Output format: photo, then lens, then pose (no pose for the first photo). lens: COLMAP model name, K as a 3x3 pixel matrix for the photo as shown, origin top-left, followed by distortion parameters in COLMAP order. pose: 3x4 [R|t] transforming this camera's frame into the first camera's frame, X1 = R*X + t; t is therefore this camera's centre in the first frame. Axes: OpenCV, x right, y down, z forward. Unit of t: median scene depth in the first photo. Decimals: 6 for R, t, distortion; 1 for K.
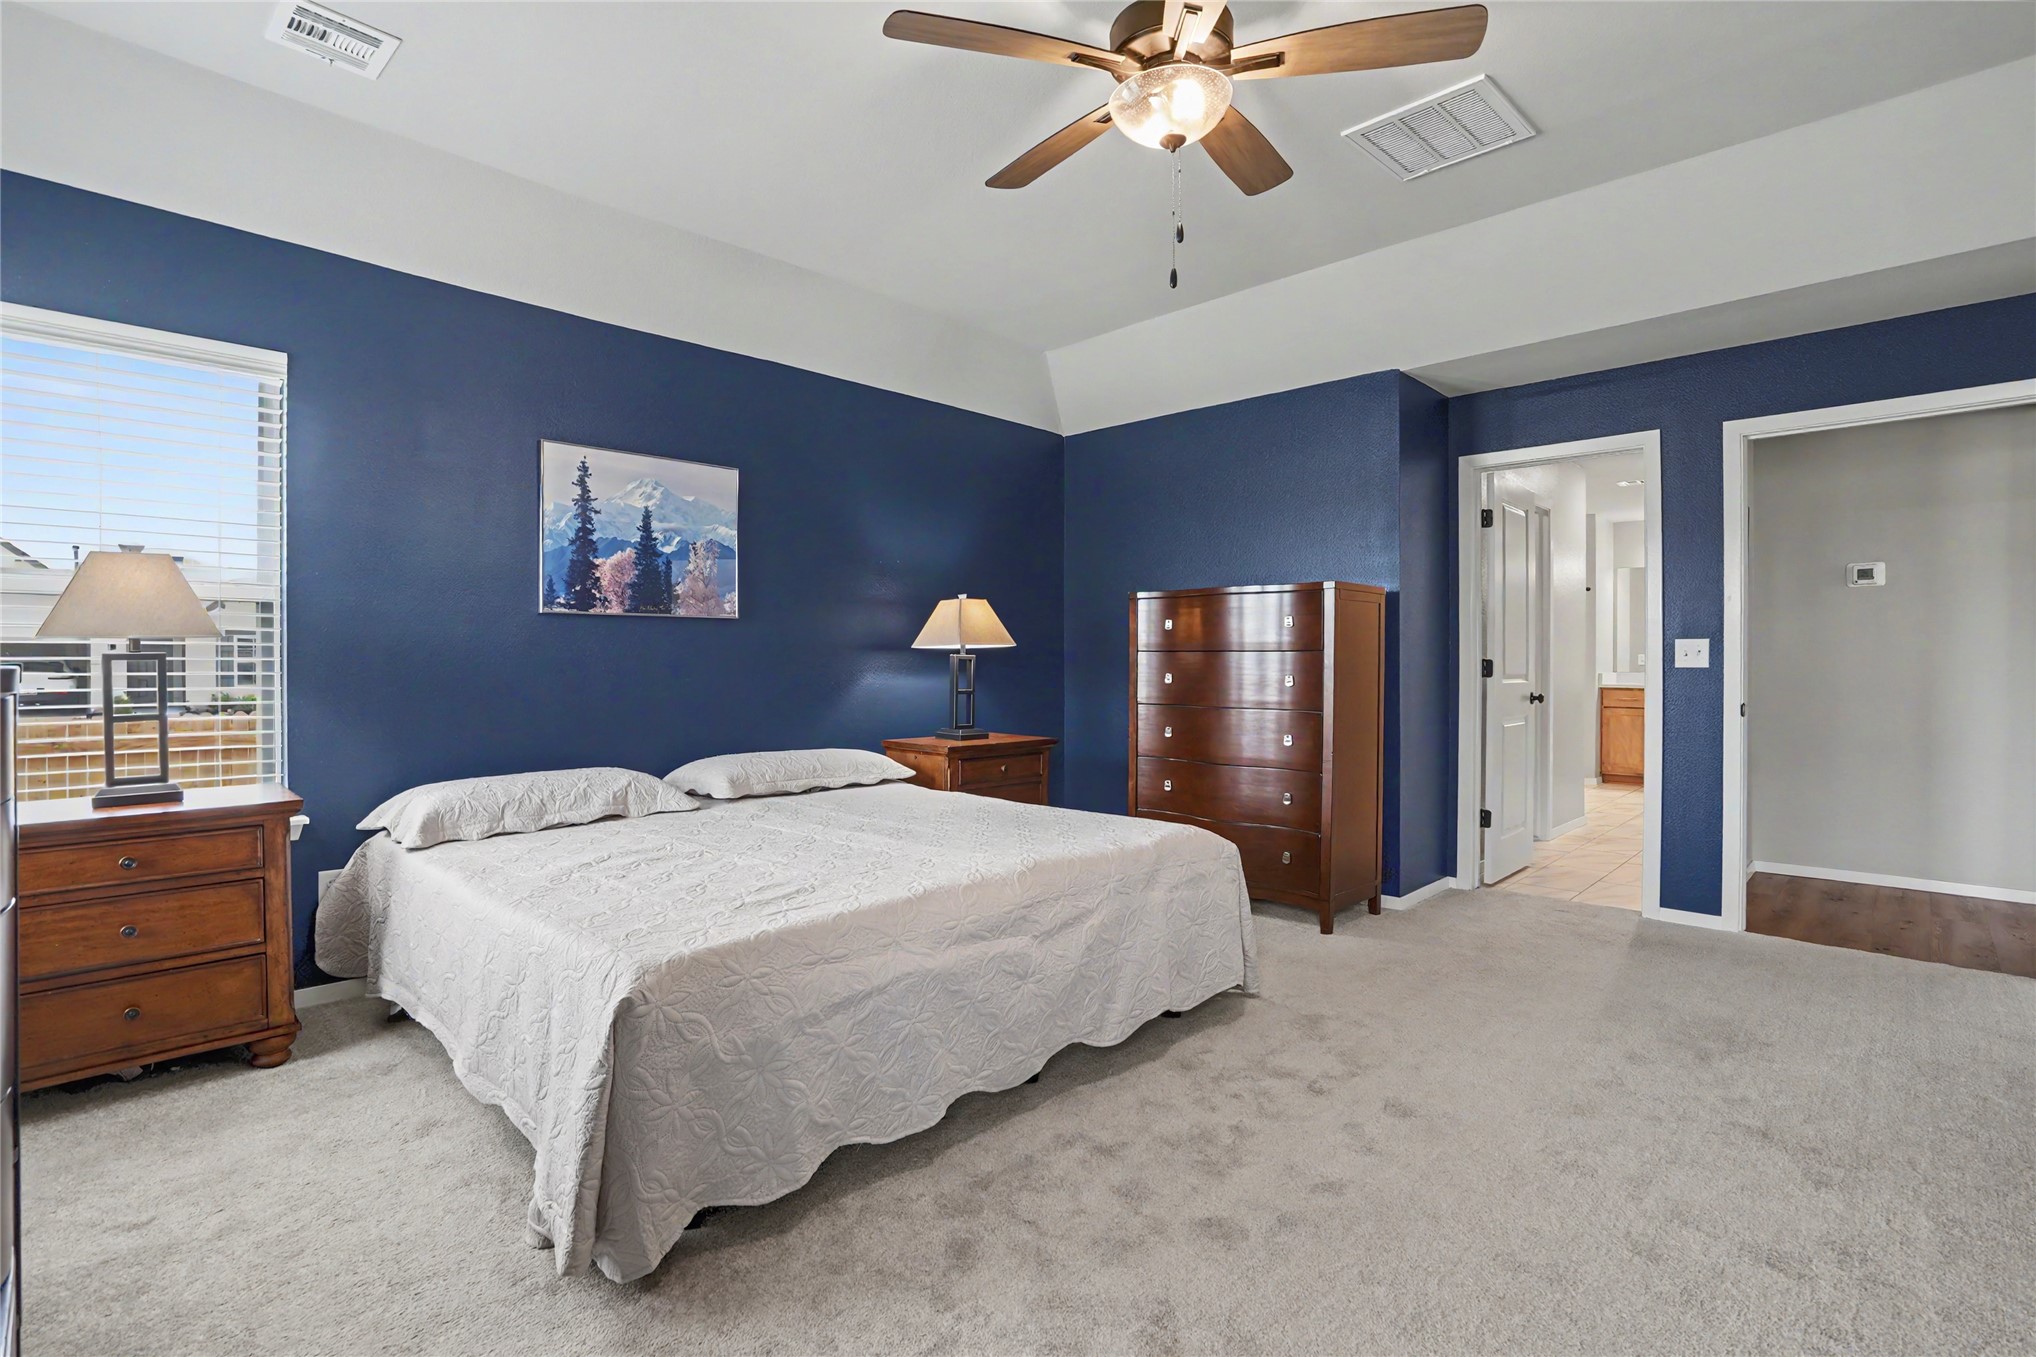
lens RADIAL K [[977.0, 0, 1018.0], [0, 977.0, 678.5], [0, 0, 1]] dist [-0.056777, 0.025890]
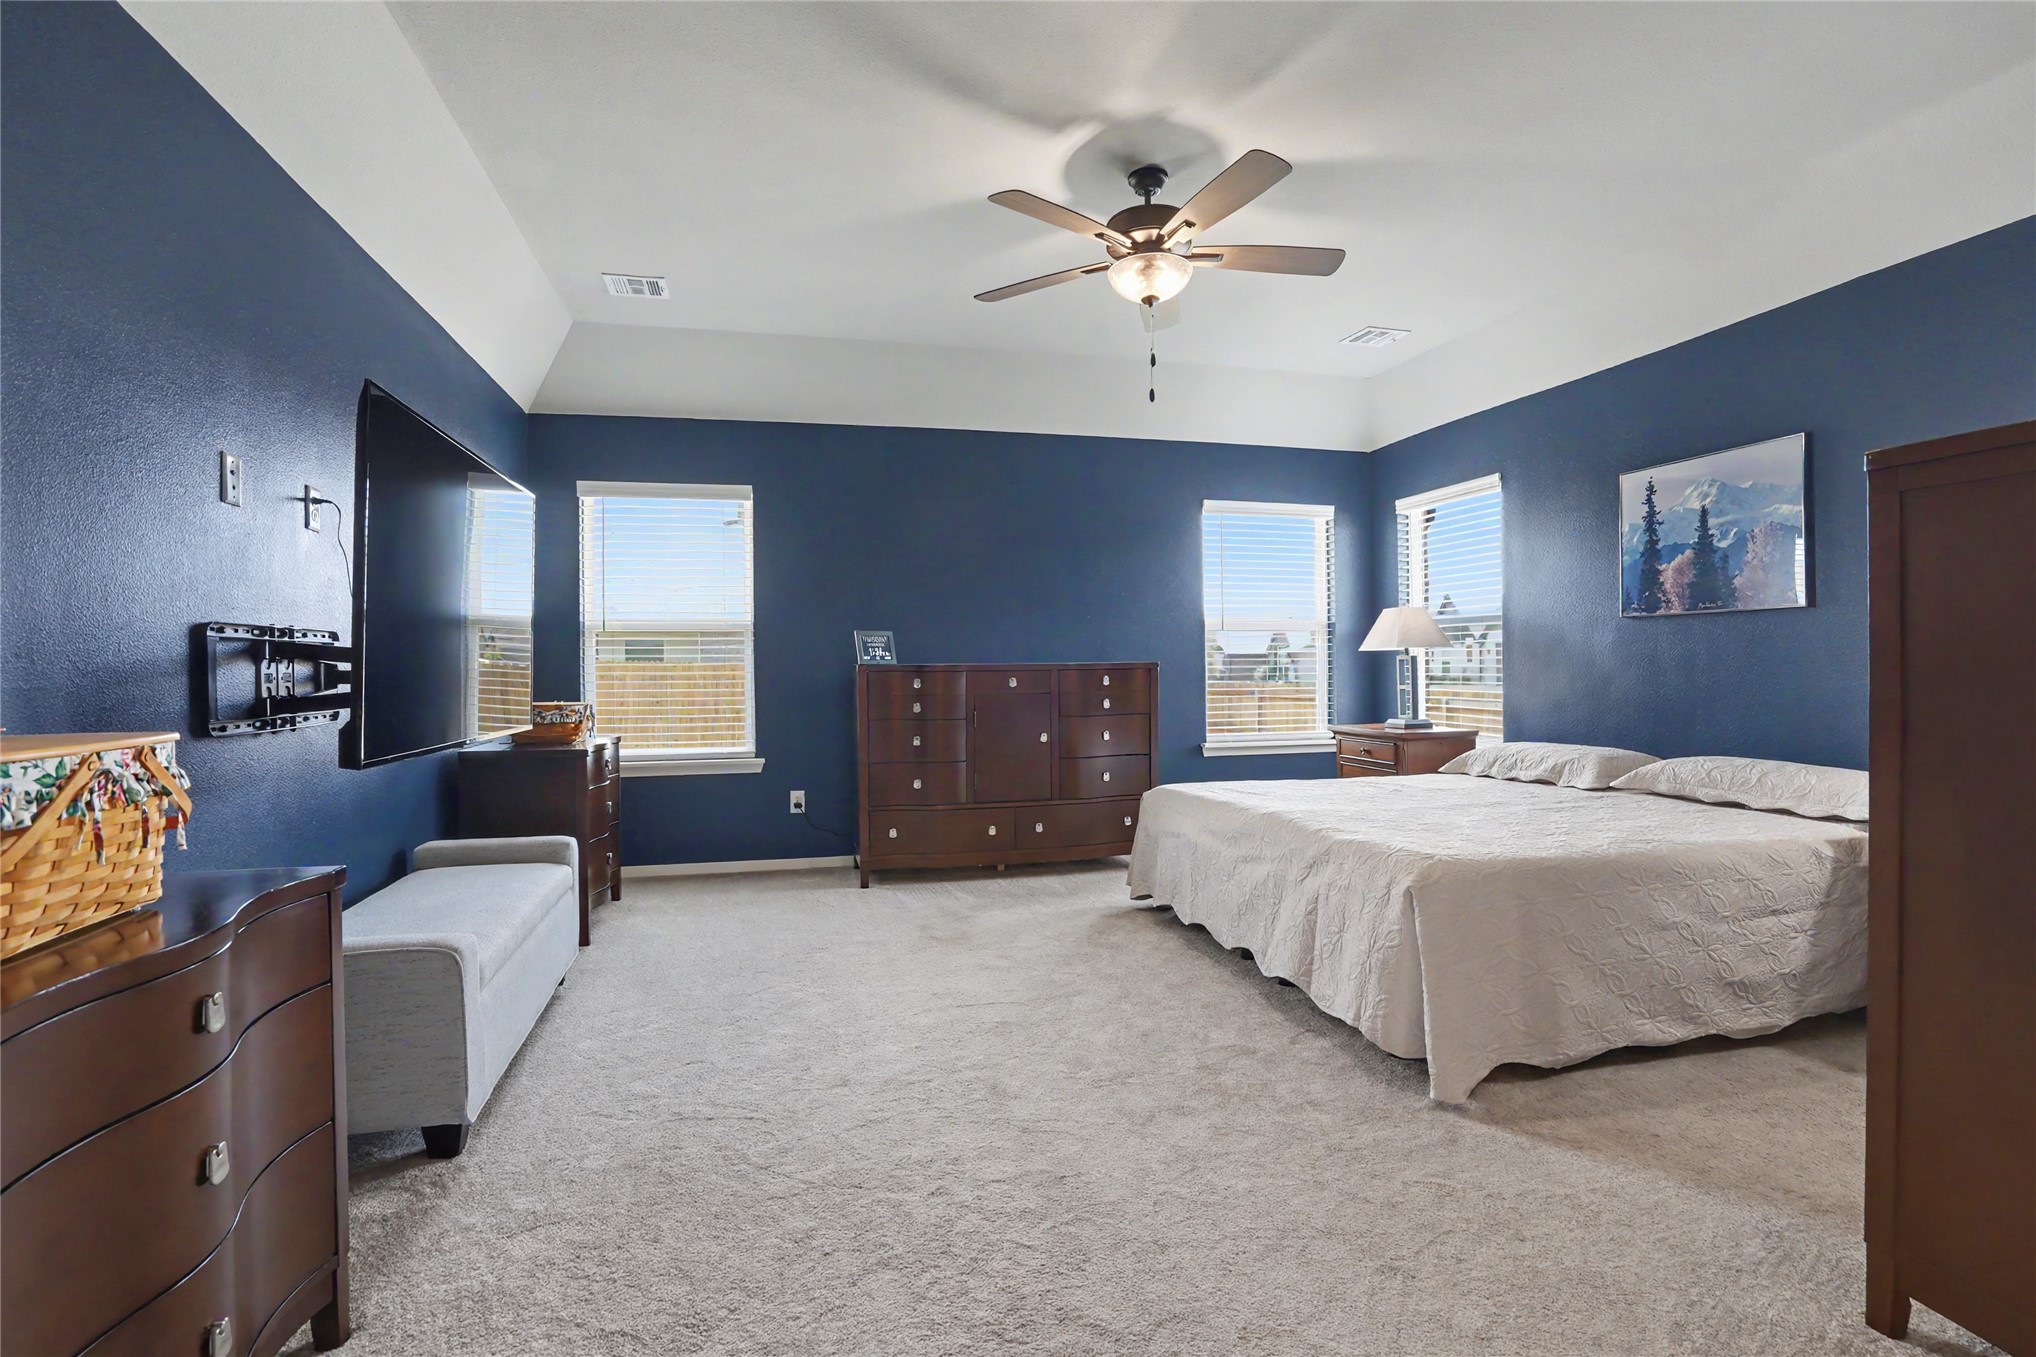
lens RADIAL K [[977.0, 0, 1018.0], [0, 977.0, 678.5], [0, 0, 1]] dist [-0.056777, 0.025890]
pose [[-0.523776, 0.015947, -0.851707, 0.870814], [-0.006540, 0.999720, 0.022740, -0.013848], [0.851831, 0.017481, -0.523525, 0.929806]]
